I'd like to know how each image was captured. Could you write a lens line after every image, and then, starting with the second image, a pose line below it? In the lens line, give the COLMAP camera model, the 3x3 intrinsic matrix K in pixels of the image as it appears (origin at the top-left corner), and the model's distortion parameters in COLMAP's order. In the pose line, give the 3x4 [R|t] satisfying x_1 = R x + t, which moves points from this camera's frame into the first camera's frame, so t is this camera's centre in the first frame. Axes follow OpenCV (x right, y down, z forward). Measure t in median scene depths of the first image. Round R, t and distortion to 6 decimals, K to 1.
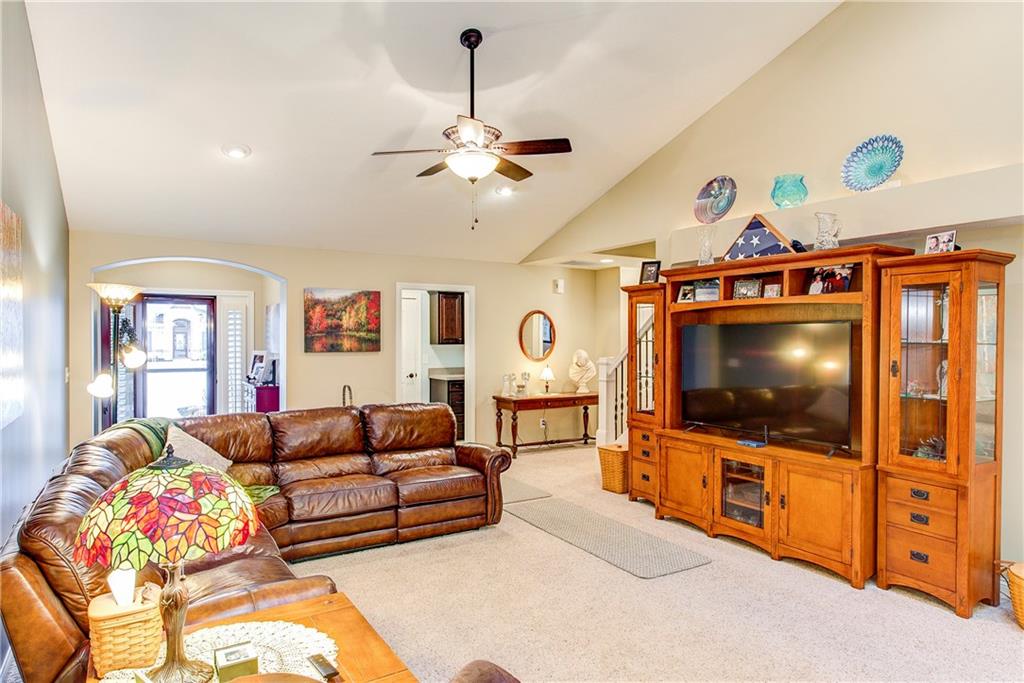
lens RADIAL K [[626.1, 0, 512.0], [0, 626.1, 341.5], [0, 0, 1]] dist [-0.000362, 0.000068]
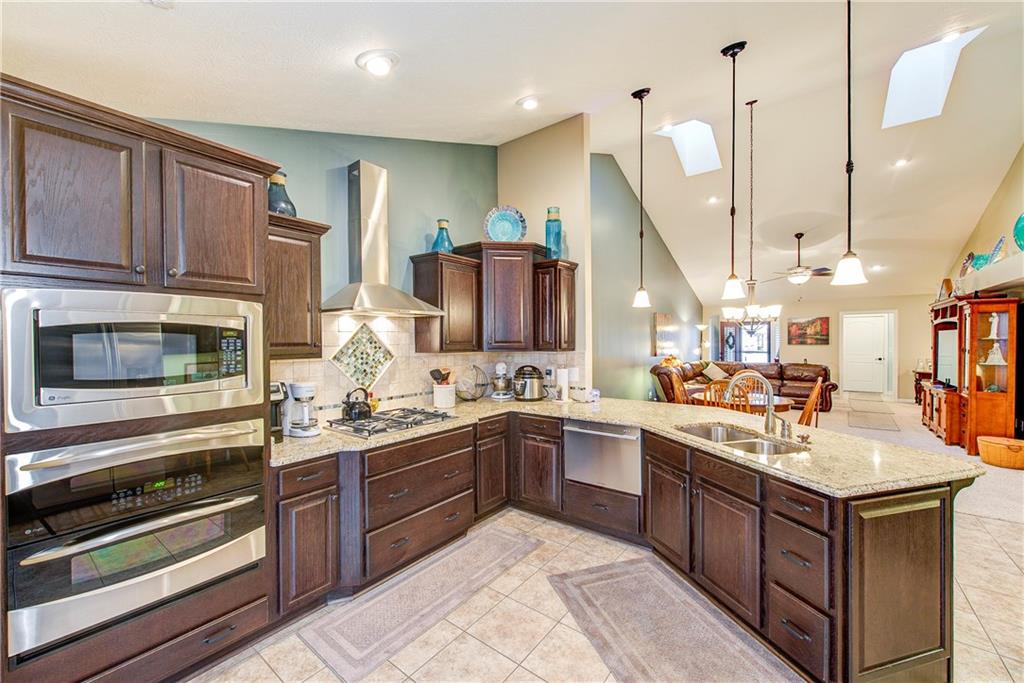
lens RADIAL K [[398.3, 0, 512.0], [0, 398.3, 341.5], [0, 0, 1]] dist [0.000771, -0.000038]
pose [[0.368524, -0.001621, -0.929617, 0.684854], [0.001444, 0.999998, -0.001171, 0.005271], [0.929617, -0.000911, 0.368526, -0.543160]]
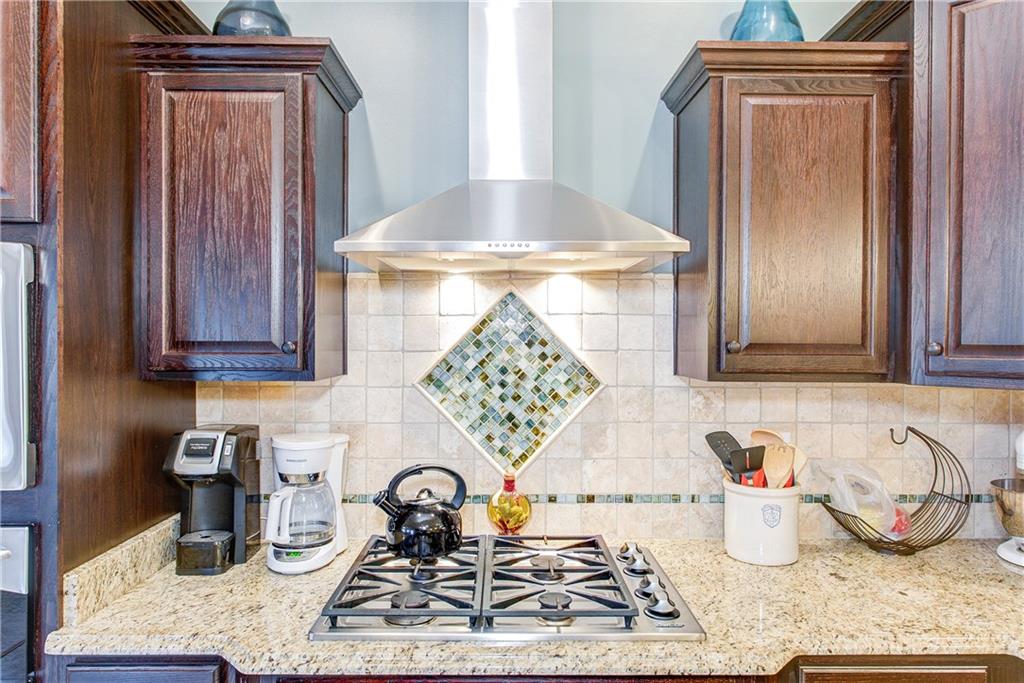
lens RADIAL K [[674.8, 0, 512.0], [0, 674.8, 341.5], [0, 0, 1]] dist [-0.002792, -0.001676]
pose [[-0.500532, 0.003412, -0.865711, 0.516993], [-0.011383, 0.999880, 0.010522, 0.002879], [0.865643, 0.015121, -0.500433, -0.428333]]
